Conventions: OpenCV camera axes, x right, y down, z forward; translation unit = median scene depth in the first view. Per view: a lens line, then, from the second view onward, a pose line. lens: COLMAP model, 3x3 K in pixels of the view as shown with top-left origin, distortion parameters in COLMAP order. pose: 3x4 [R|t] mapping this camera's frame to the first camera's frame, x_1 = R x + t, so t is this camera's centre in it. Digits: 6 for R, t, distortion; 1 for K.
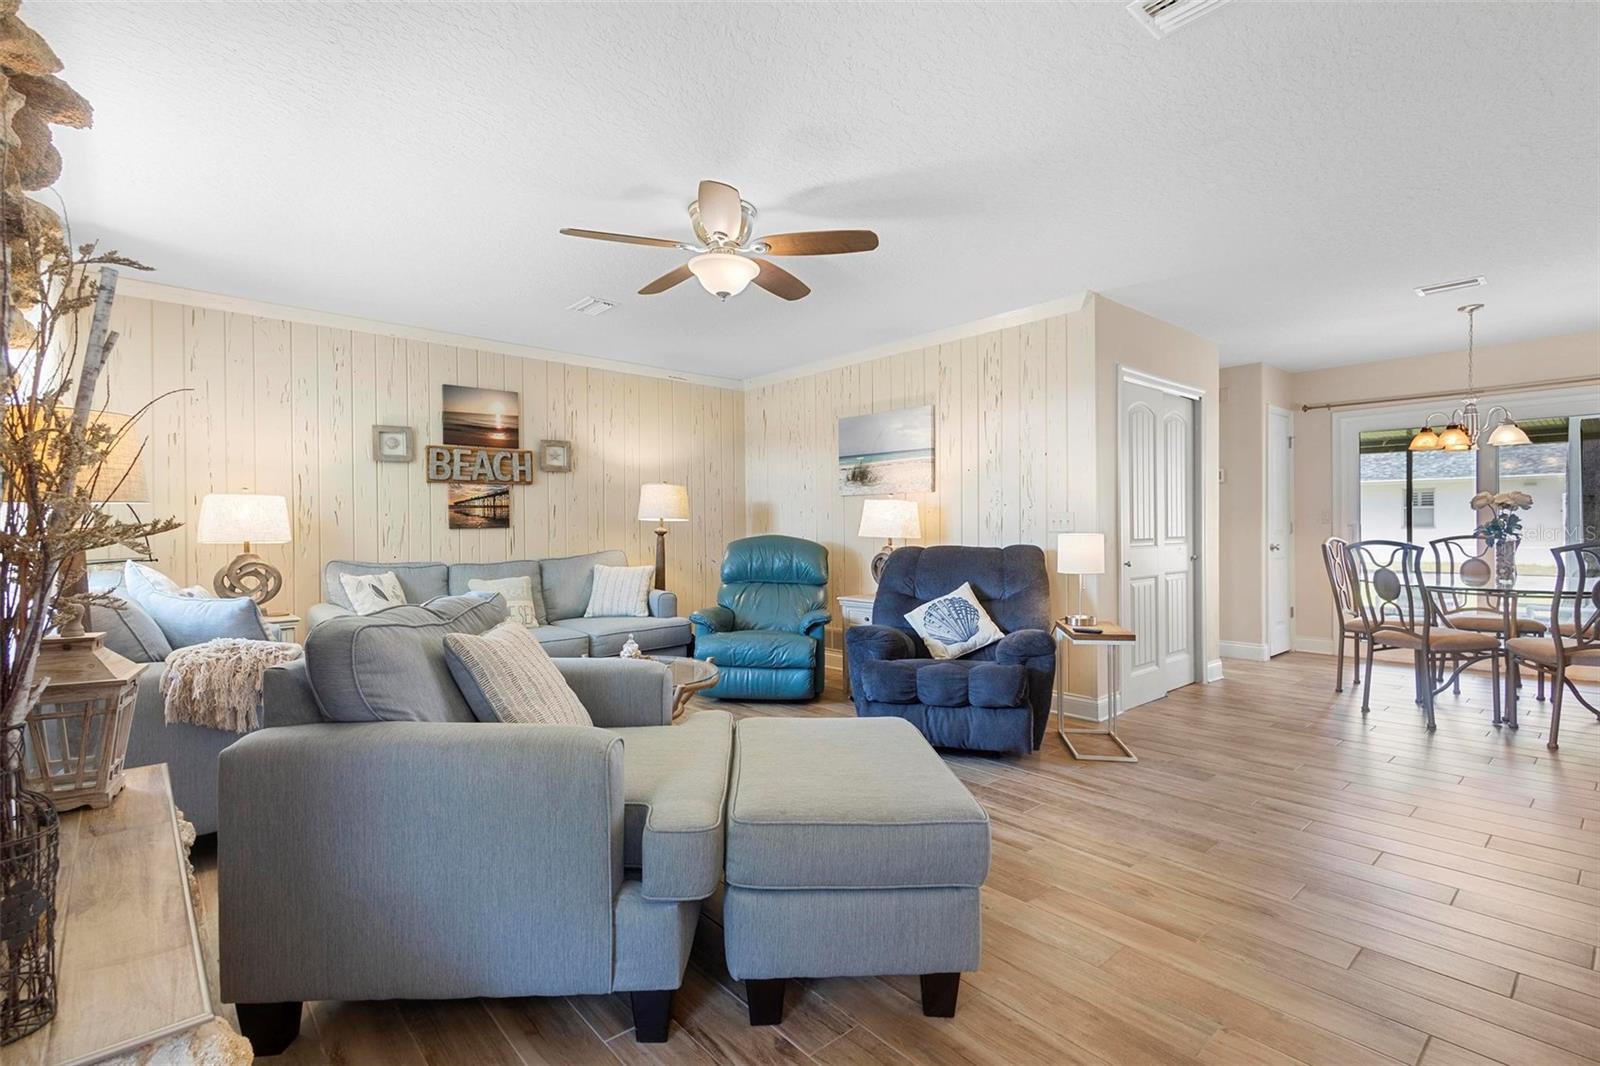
lens RADIAL K [[737.1, 0, 801.3], [0, 737.1, 536.5], [0, 0, 1]] dist [0.005736, -0.000730]
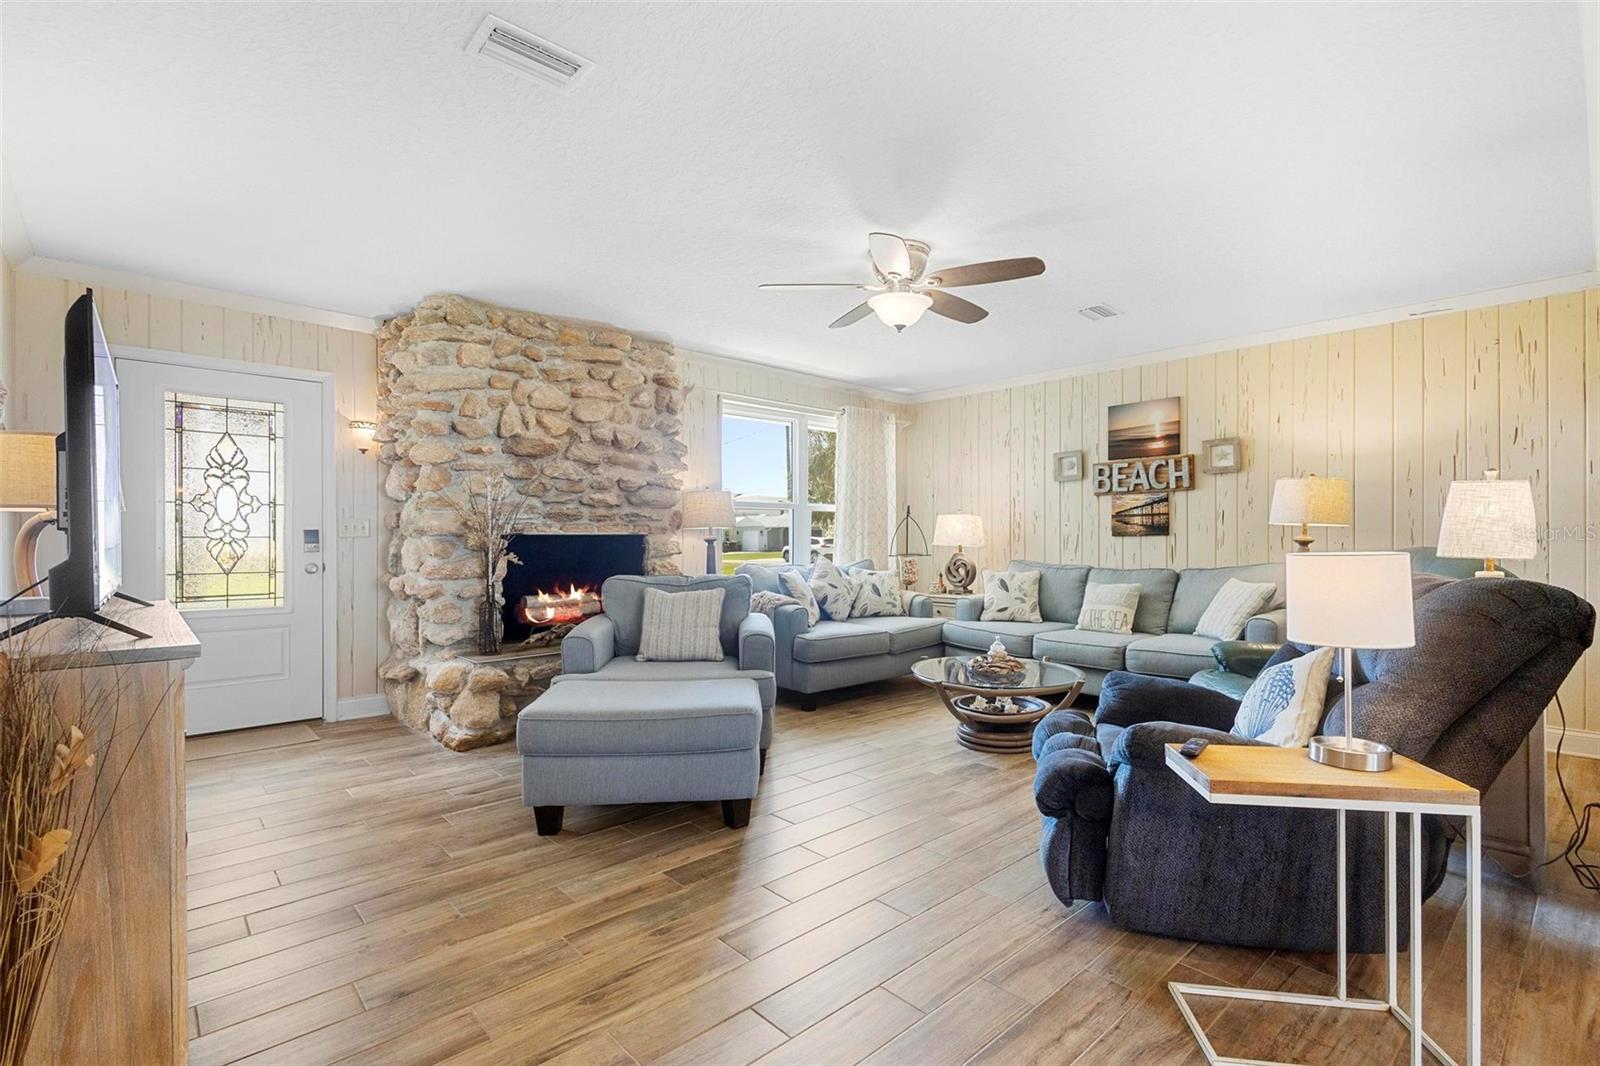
lens RADIAL K [[737.1, 0, 801.3], [0, 737.1, 536.5], [0, 0, 1]] dist [0.005736, -0.000730]
pose [[0.017168, 0.002159, -0.999850, 0.620846], [-0.006430, 0.999977, 0.002049, -0.009519], [0.999832, 0.006394, 0.017182, 0.515175]]
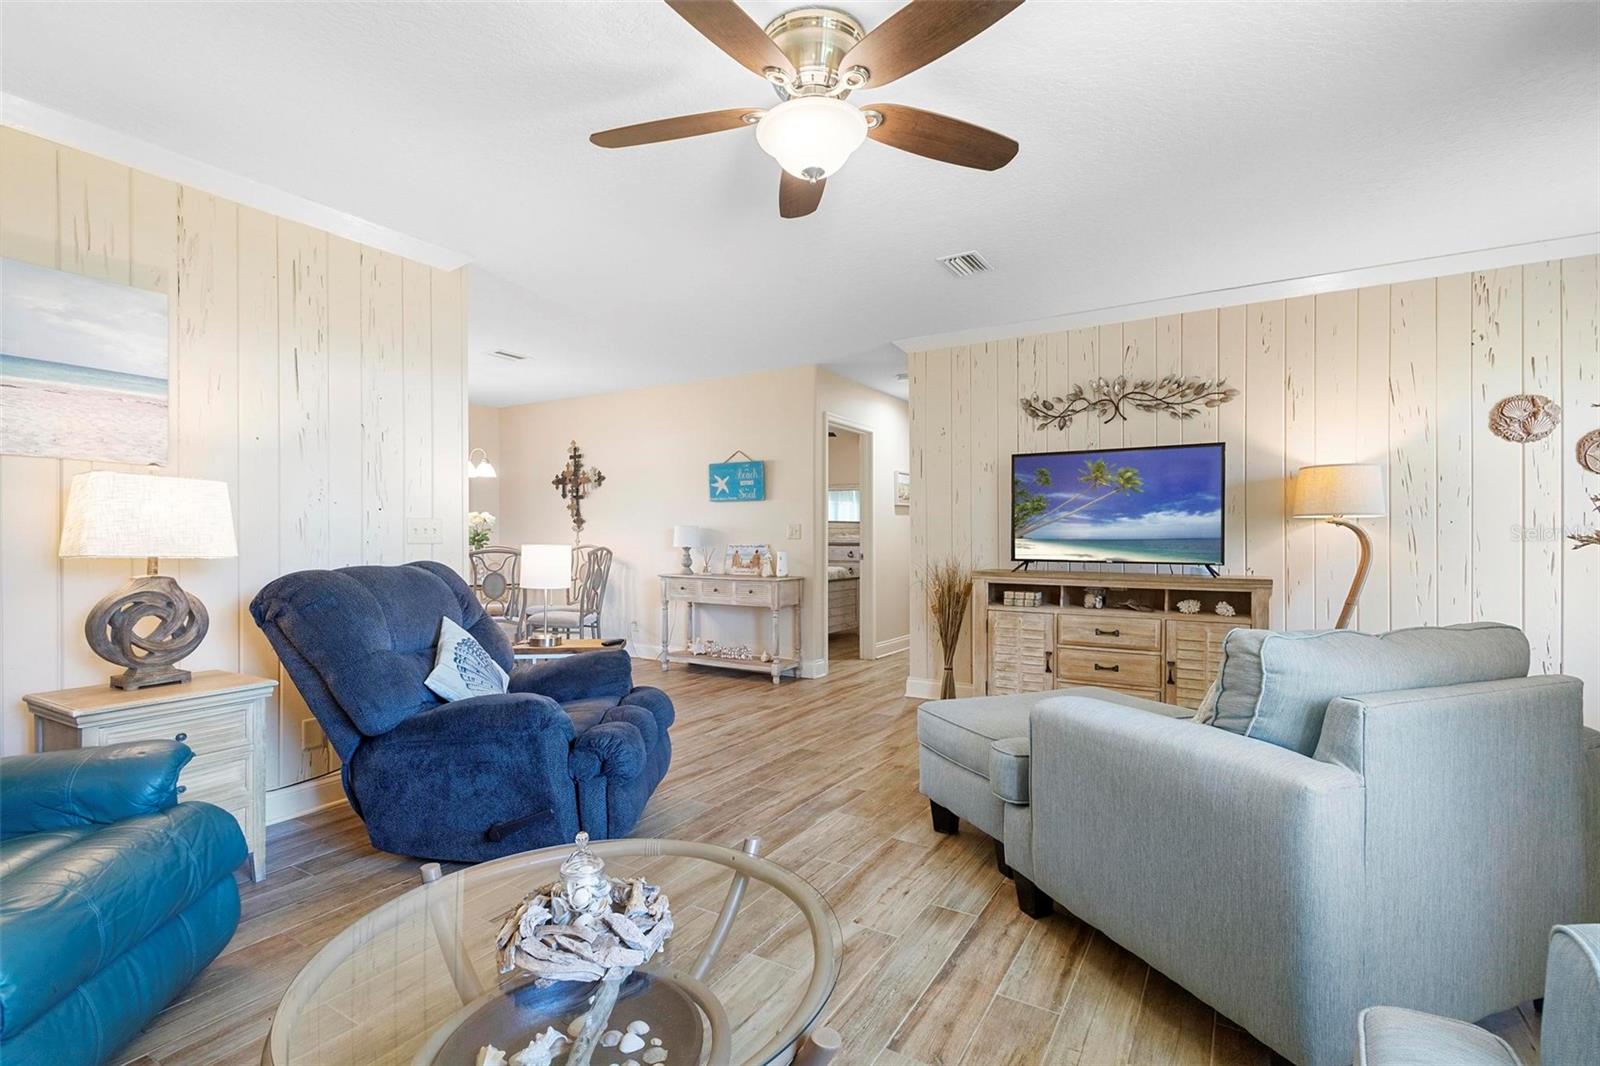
lens RADIAL K [[737.1, 0, 801.3], [0, 737.1, 536.5], [0, 0, 1]] dist [0.005736, -0.000730]
pose [[-0.297055, 0.005732, 0.954843, -0.445728], [0.010410, 0.999942, -0.002764, -0.006601], [-0.954803, 0.009119, -0.297098, 0.743141]]
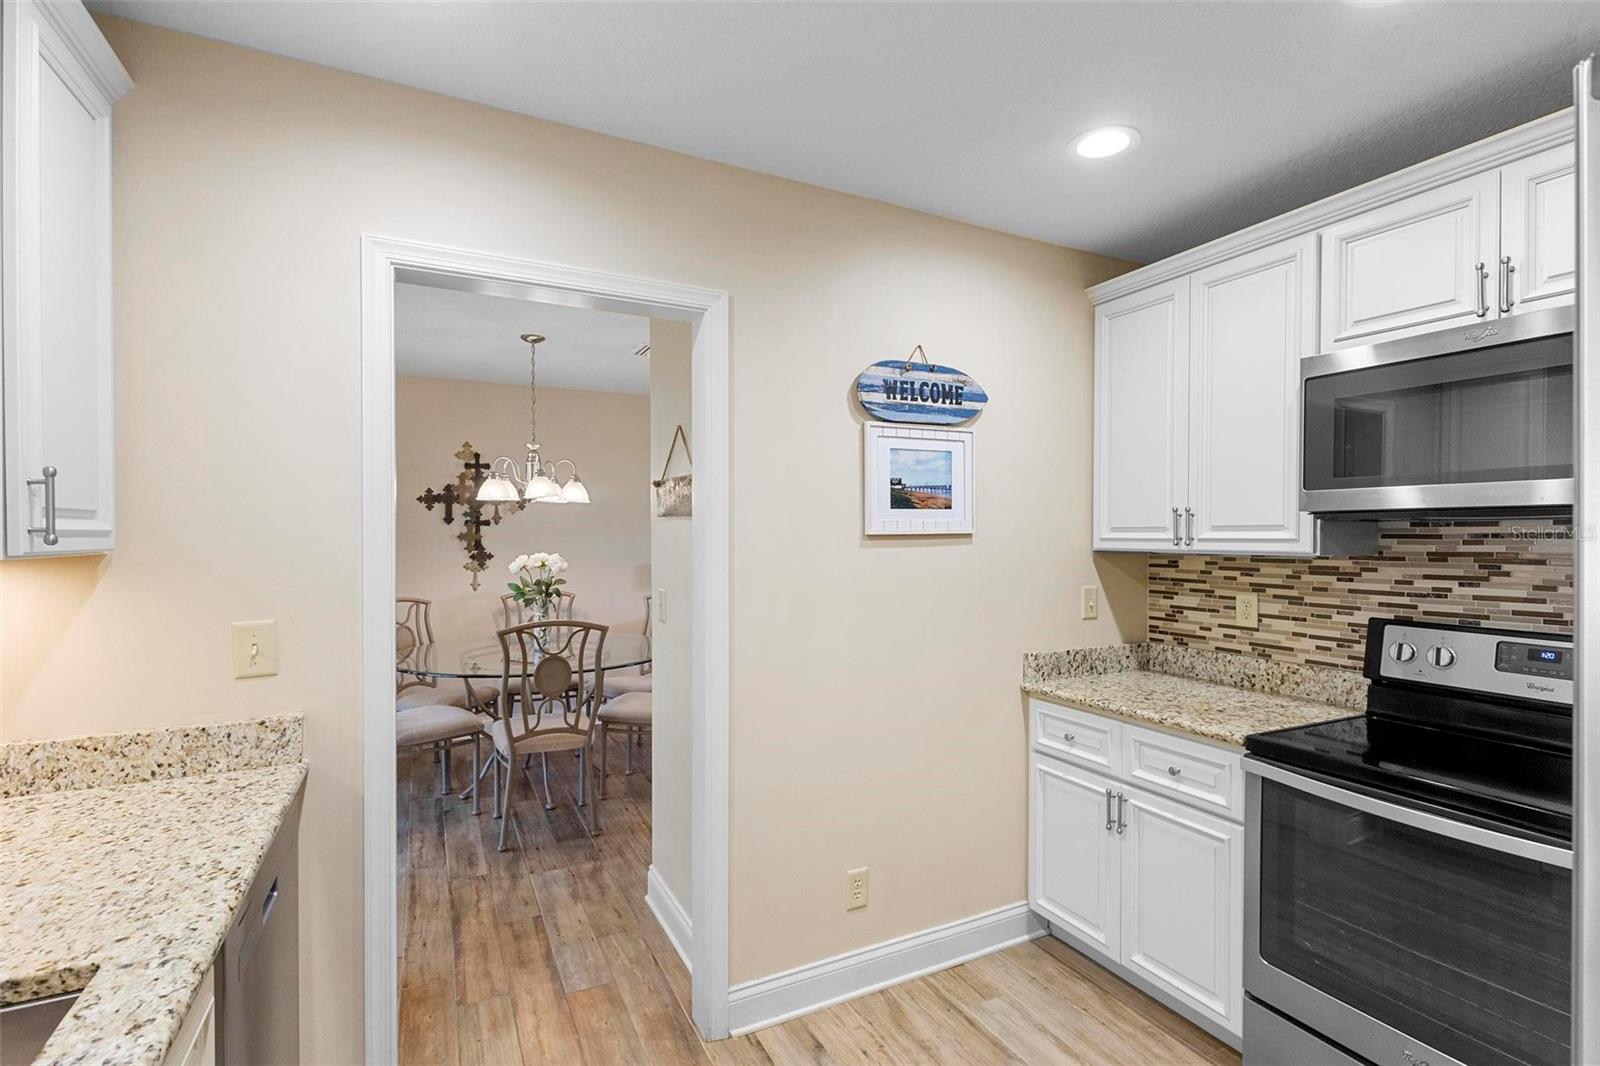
lens RADIAL K [[738.7, 0, 802.6], [0, 738.7, 540.7], [0, 0, 1]] dist [-0.001945, -0.000213]
pose [[-0.968448, 0.002599, 0.249201, 0.356467], [0.007227, 0.999818, 0.017657, -0.081203], [-0.249110, 0.018901, -0.968291, 1.602515]]
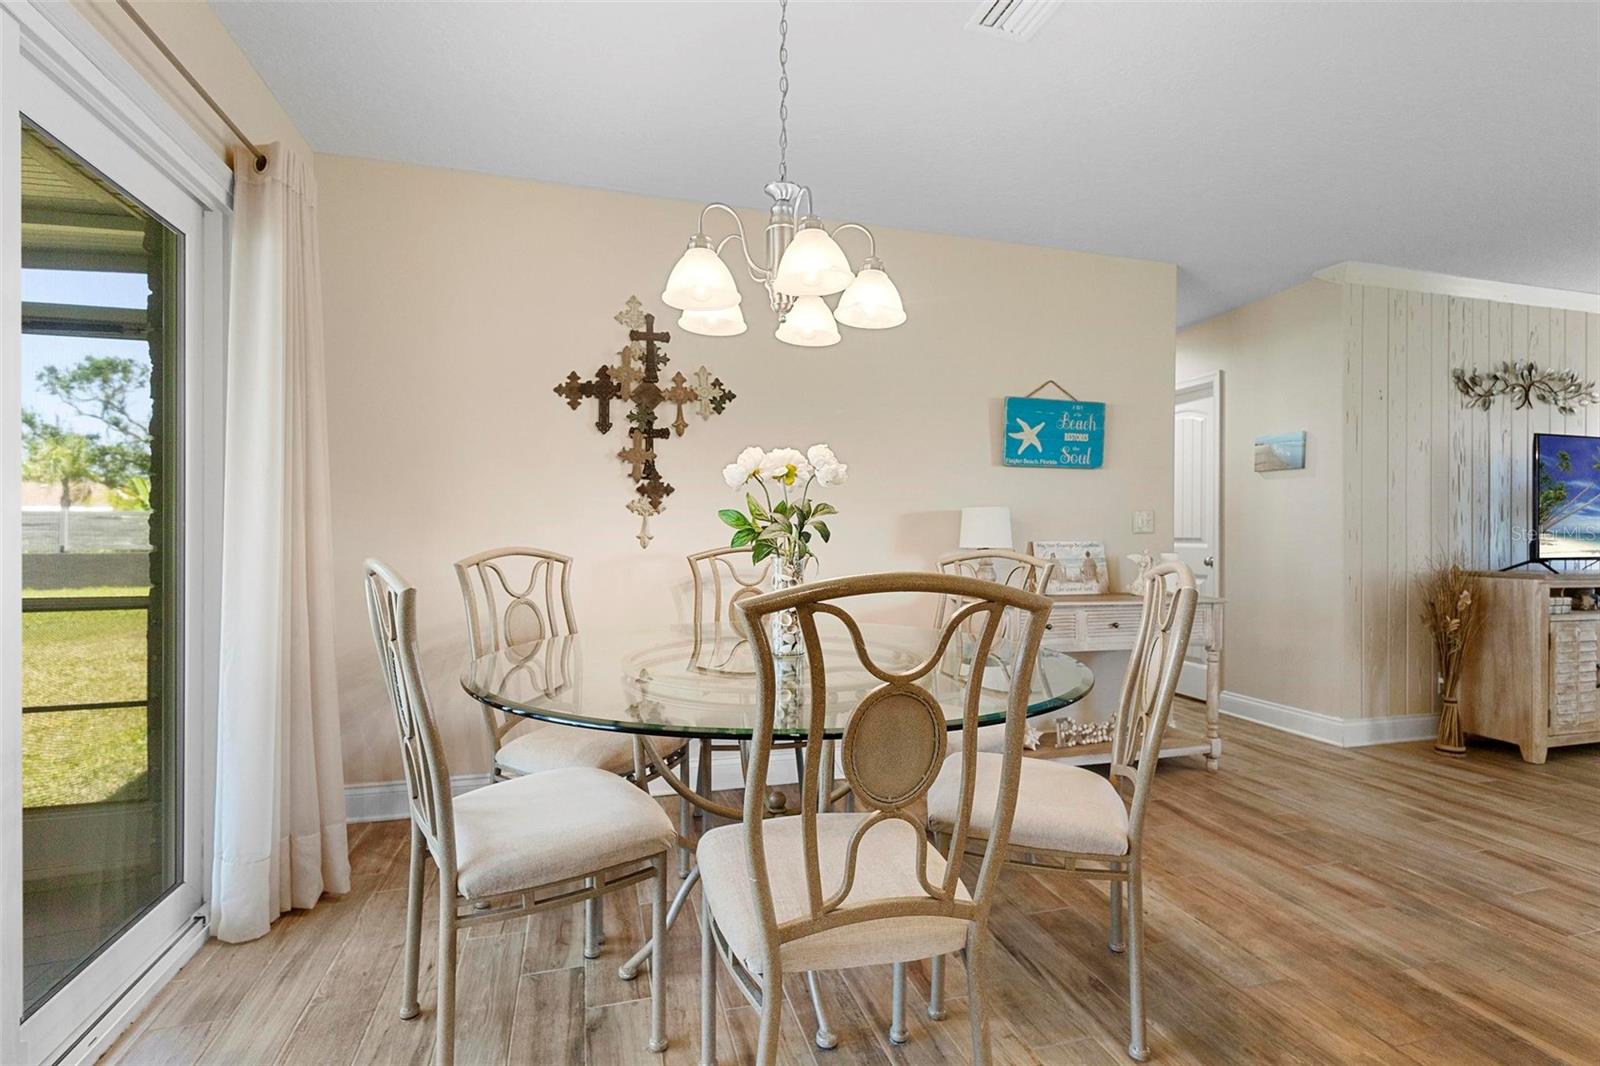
lens RADIAL K [[737.1, 0, 801.3], [0, 737.1, 536.5], [0, 0, 1]] dist [0.005736, -0.000730]
pose [[-0.904784, -0.001139, 0.425869, 0.673134], [0.004603, 0.999912, 0.012454, -0.013671], [-0.425846, 0.013229, -0.904699, 1.223604]]
